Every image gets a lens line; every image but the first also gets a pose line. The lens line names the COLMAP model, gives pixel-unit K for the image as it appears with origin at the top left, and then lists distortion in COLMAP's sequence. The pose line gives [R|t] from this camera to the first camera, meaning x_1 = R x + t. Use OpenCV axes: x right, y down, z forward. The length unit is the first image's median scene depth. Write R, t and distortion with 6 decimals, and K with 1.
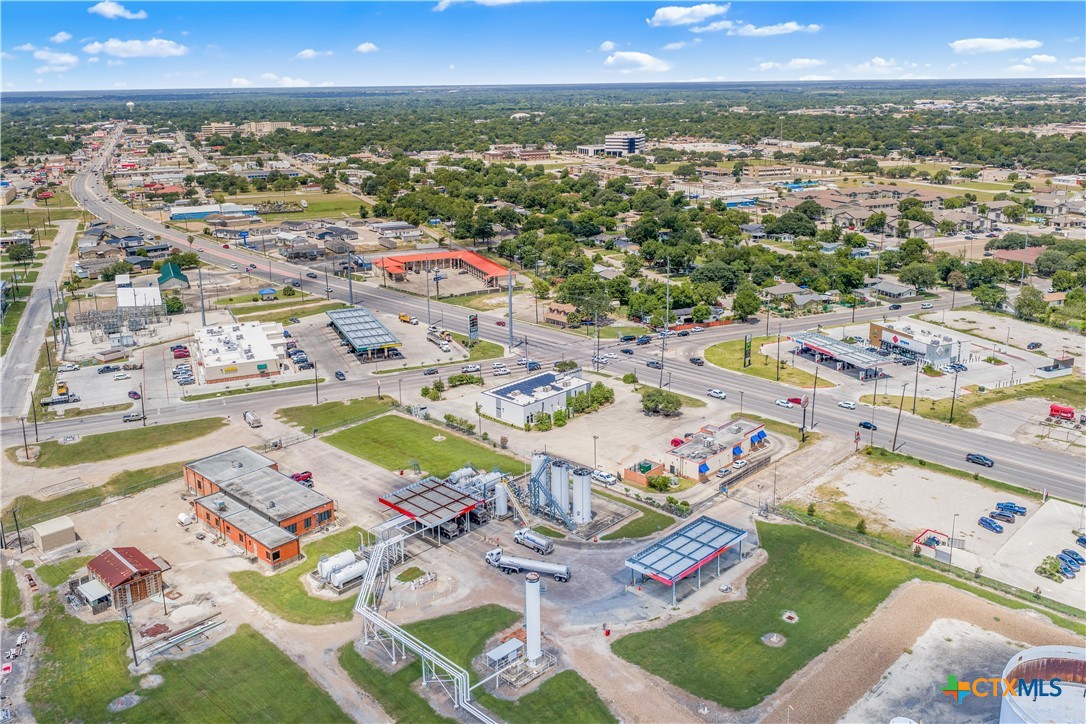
lens RADIAL K [[893.9, 0, 543.0], [0, 893.9, 362.0], [0, 0, 1]] dist [0.011793, -0.003582]
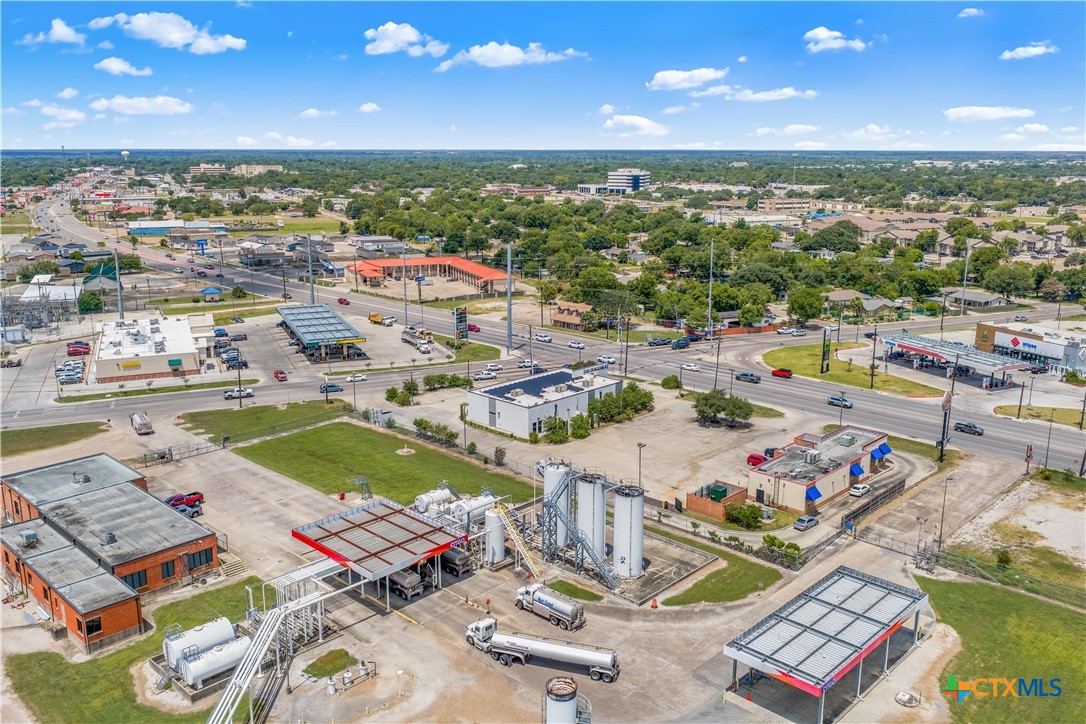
lens RADIAL K [[878.2, 0, 540.6], [0, 878.2, 416.0], [0, 0, 1]] dist [0.002130, -0.000248]
pose [[0.999892, 0.013752, 0.005144, -0.015202], [-0.013712, 0.999877, -0.007662, 0.058662], [-0.005249, 0.007590, 0.999957, 0.308888]]
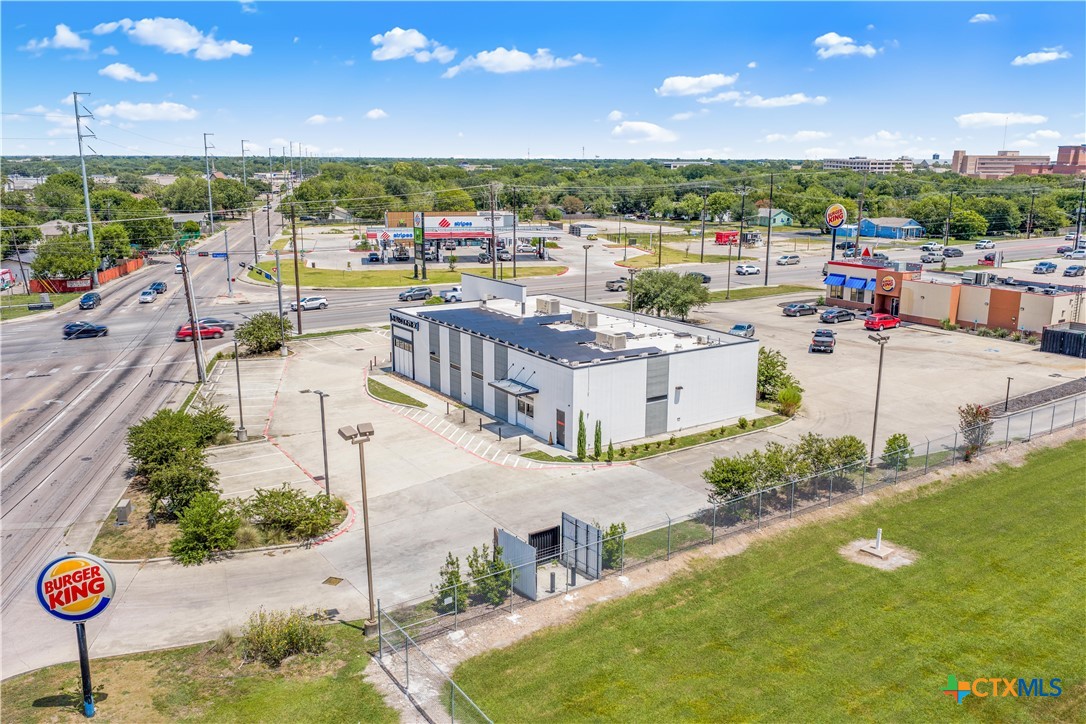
lens RADIAL K [[893.9, 0, 543.0], [0, 893.9, 362.0], [0, 0, 1]] dist [0.011793, -0.003582]
pose [[0.196380, -0.199191, 0.960082, -0.292526], [0.276916, 0.950556, 0.140573, -0.001461], [-0.940613, 0.238256, 0.241829, 0.961582]]
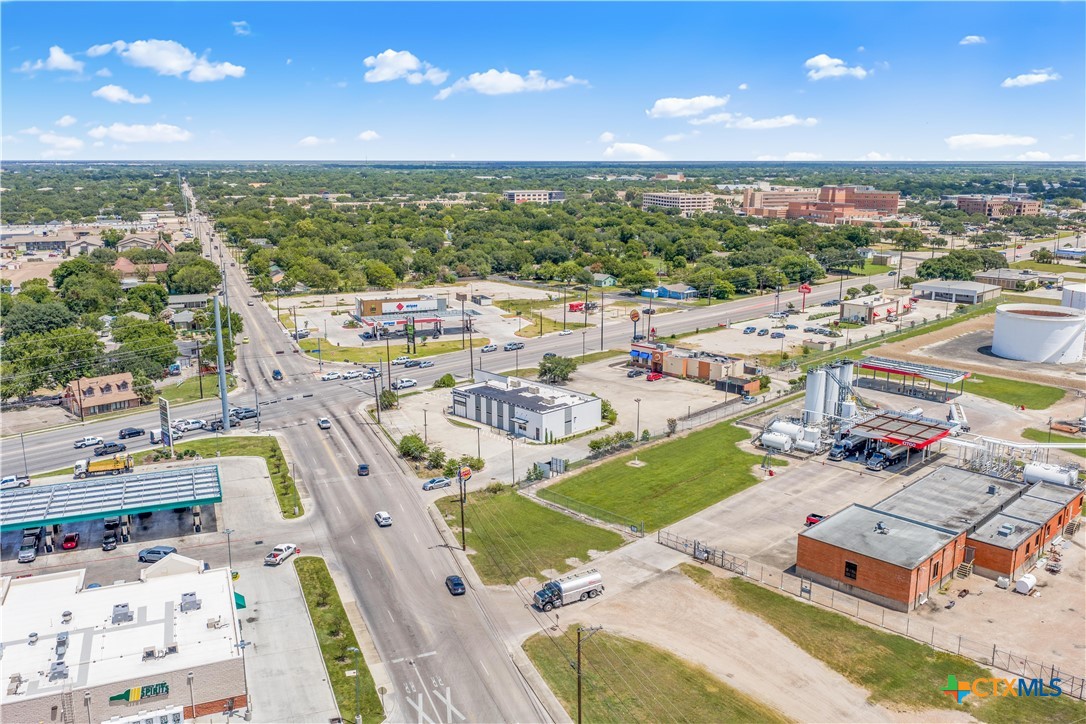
lens RADIAL K [[893.9, 0, 543.0], [0, 893.9, 362.0], [0, 0, 1]] dist [0.011793, -0.003582]
pose [[0.015992, -0.203941, 0.978853, -0.748563], [0.289782, 0.937907, 0.190676, -0.137362], [-0.956959, 0.280605, 0.074097, 0.946574]]
